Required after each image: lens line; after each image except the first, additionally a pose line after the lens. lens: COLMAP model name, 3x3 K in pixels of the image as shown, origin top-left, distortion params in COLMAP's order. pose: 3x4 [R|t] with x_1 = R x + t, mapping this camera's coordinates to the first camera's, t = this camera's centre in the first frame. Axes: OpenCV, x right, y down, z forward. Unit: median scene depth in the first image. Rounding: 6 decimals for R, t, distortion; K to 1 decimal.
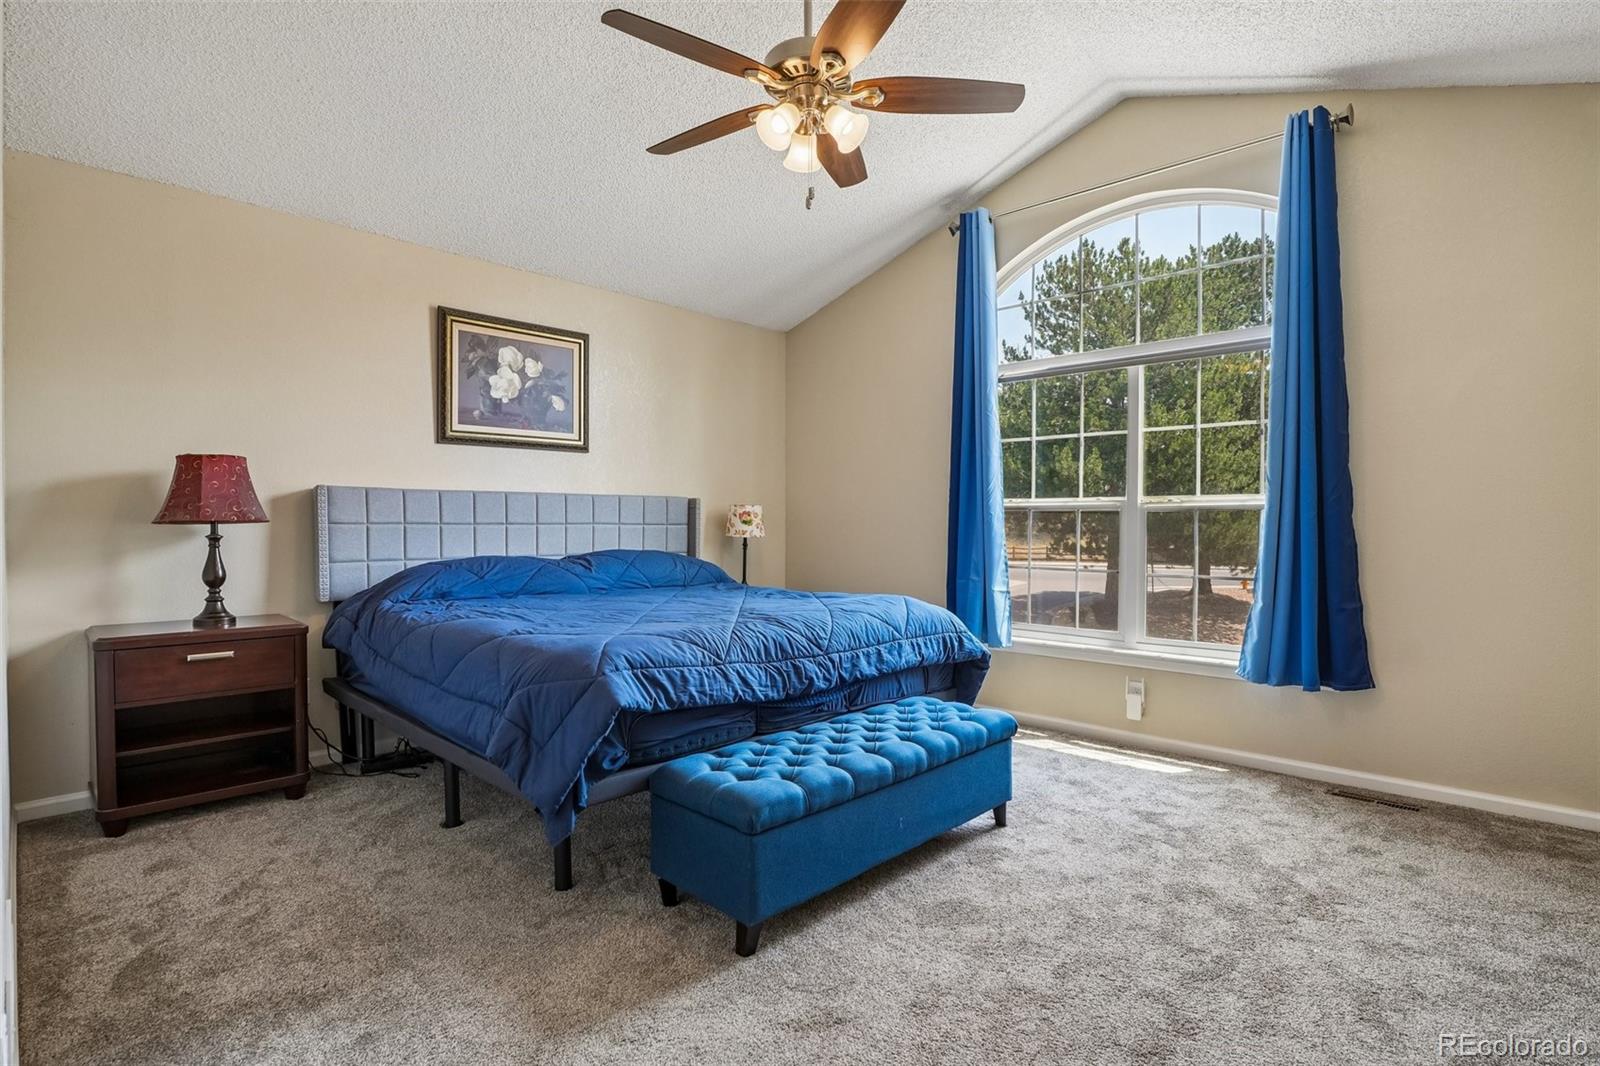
lens RADIAL K [[783.2, 0, 792.9], [0, 783.2, 535.3], [0, 0, 1]] dist [-0.036171, 0.007460]
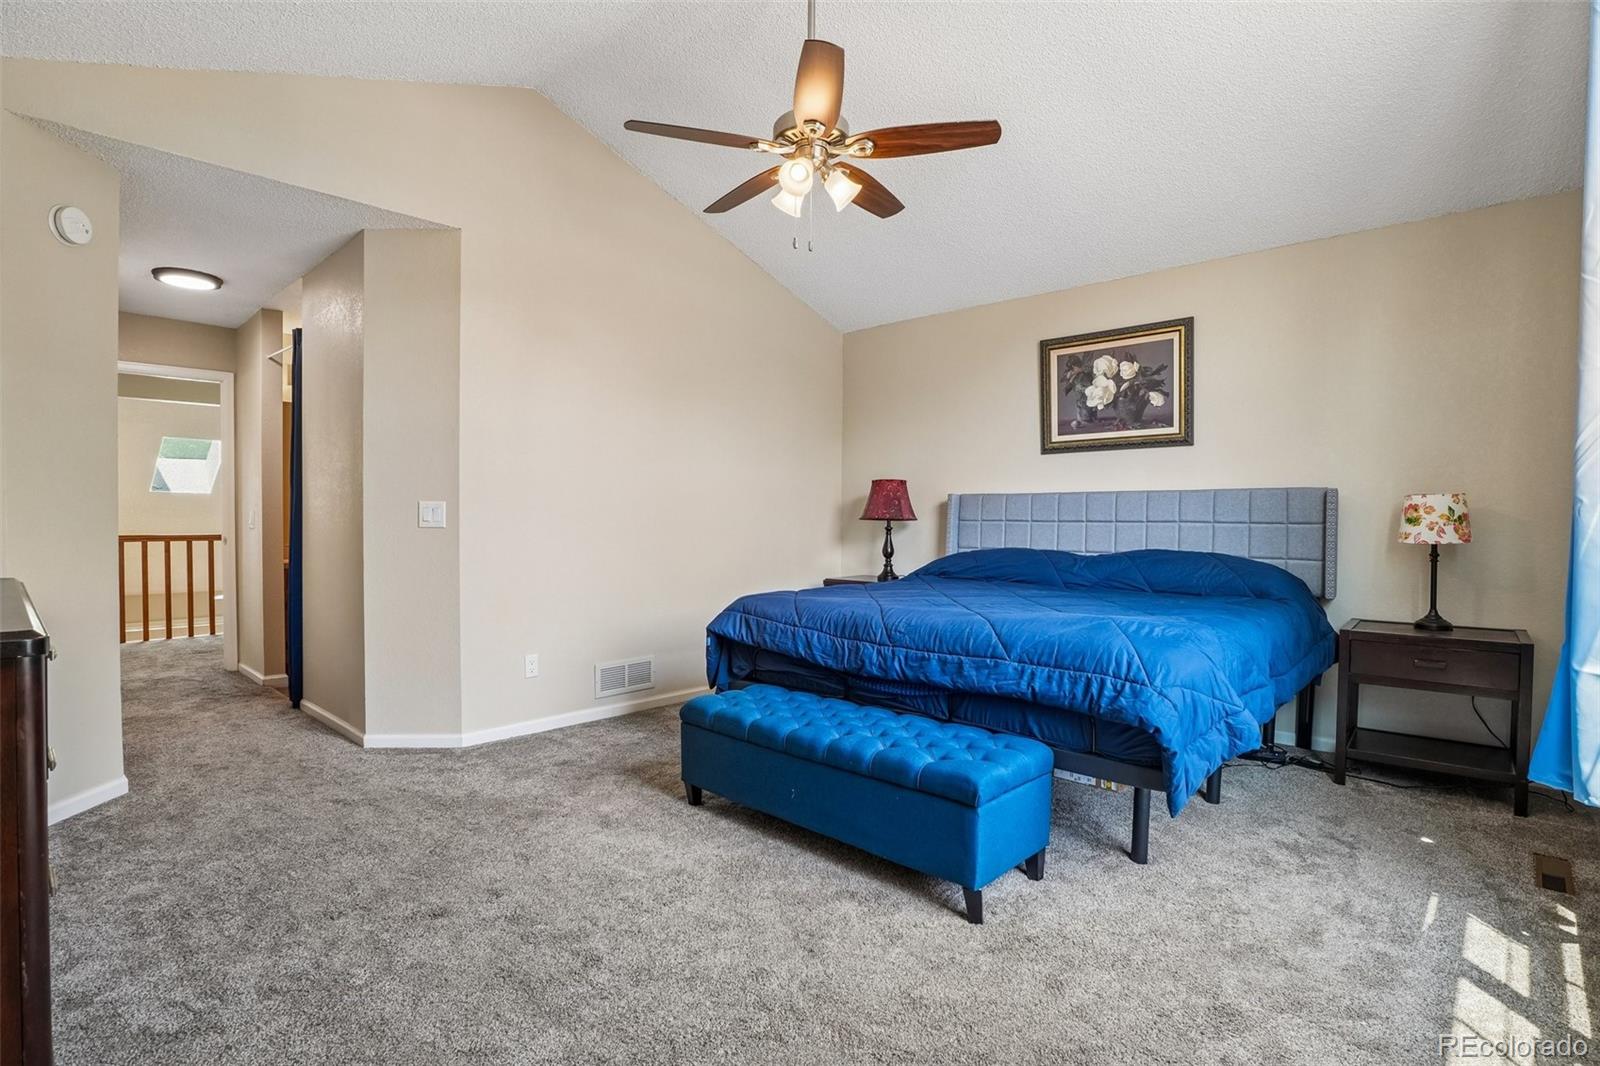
lens RADIAL K [[783.2, 0, 799.7], [0, 783.2, 533.2], [0, 0, 1]] dist [-0.036171, 0.007460]
pose [[0.023208, 0.014682, -0.999623, 0.835798], [-0.020589, 0.999687, 0.014205, -0.006487], [0.999519, 0.020252, 0.023503, 0.669157]]
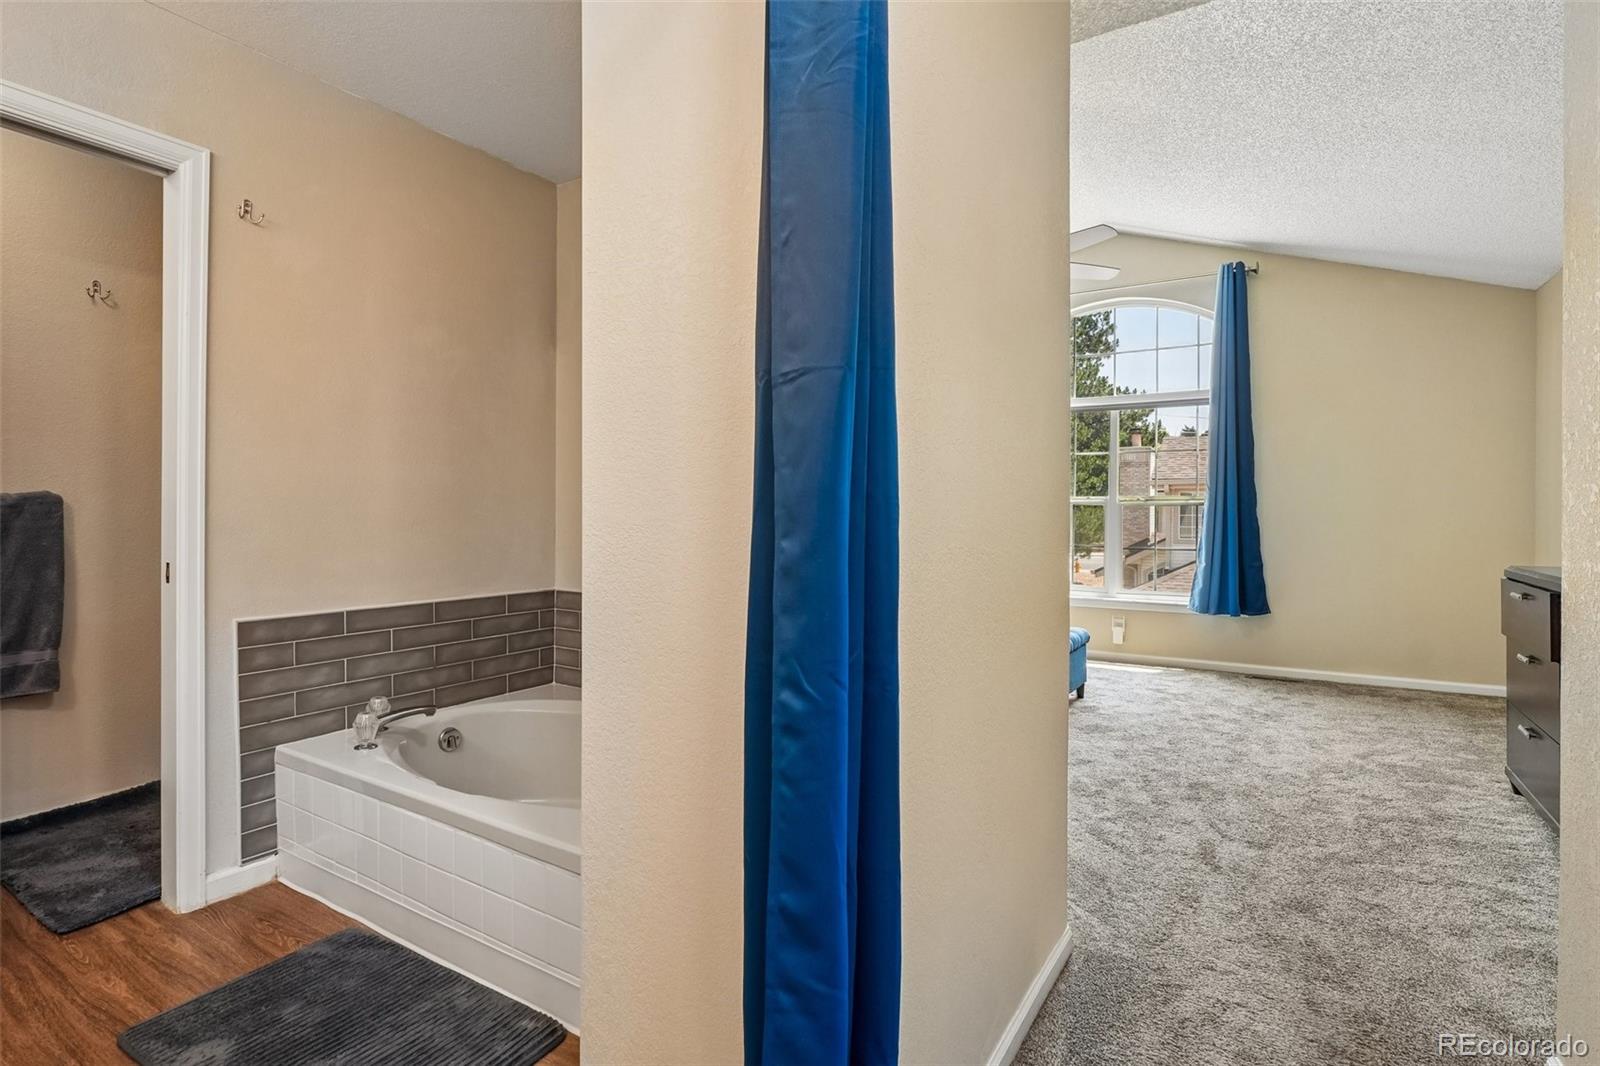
lens RADIAL K [[783.2, 0, 795.8], [0, 783.2, 522.1], [0, 0, 1]] dist [-0.036171, 0.007460]
pose [[0.980937, 0.000614, 0.194325, -0.545104], [0.000641, 0.999979, -0.006396, 0.010675], [-0.194325, 0.006398, 0.980916, -0.419678]]
